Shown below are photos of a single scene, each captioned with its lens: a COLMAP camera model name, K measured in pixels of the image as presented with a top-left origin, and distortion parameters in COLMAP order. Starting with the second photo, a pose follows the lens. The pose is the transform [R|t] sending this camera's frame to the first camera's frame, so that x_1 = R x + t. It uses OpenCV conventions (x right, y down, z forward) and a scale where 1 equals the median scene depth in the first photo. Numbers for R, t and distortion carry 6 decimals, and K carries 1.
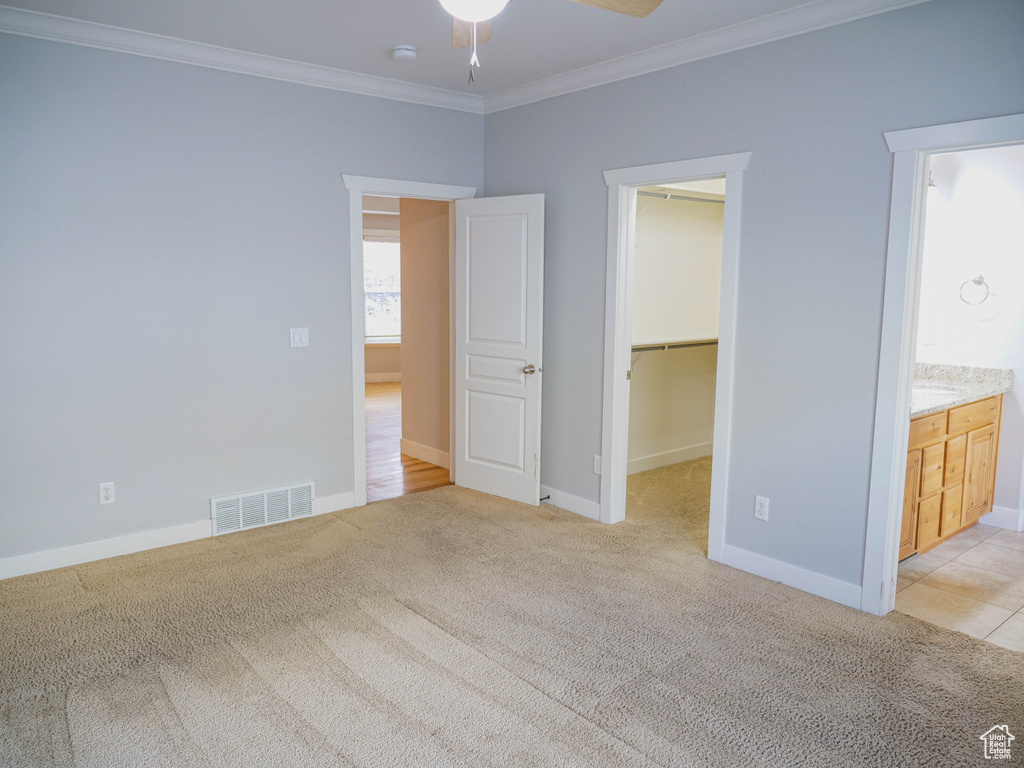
lens RADIAL K [[749.2, 0, 512.0], [0, 749.2, 384.0], [0, 0, 1]] dist [-0.018286, 0.008065]
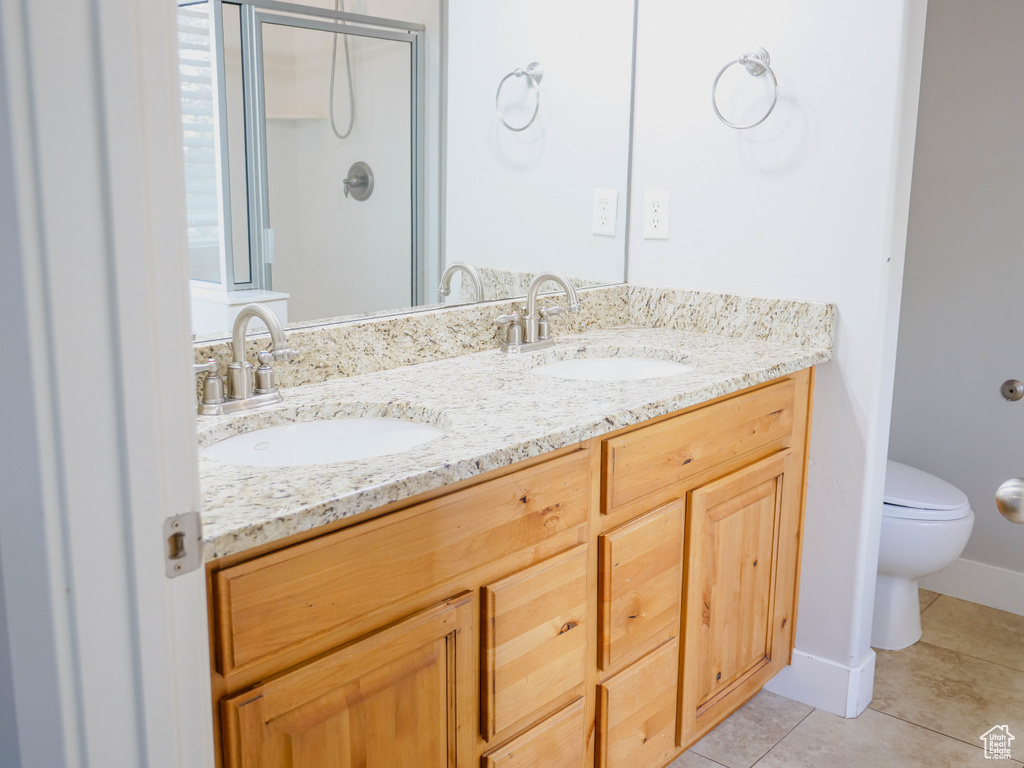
lens RADIAL K [[1049.2, 0, 512.0], [0, 1049.2, 384.0], [0, 0, 1]] dist [-0.013902, 0.005125]
pose [[0.984062, -0.026162, 0.175892, 0.423482], [0.013691, 0.997329, 0.071743, -0.019337], [-0.177299, -0.068192, 0.981792, 0.514580]]
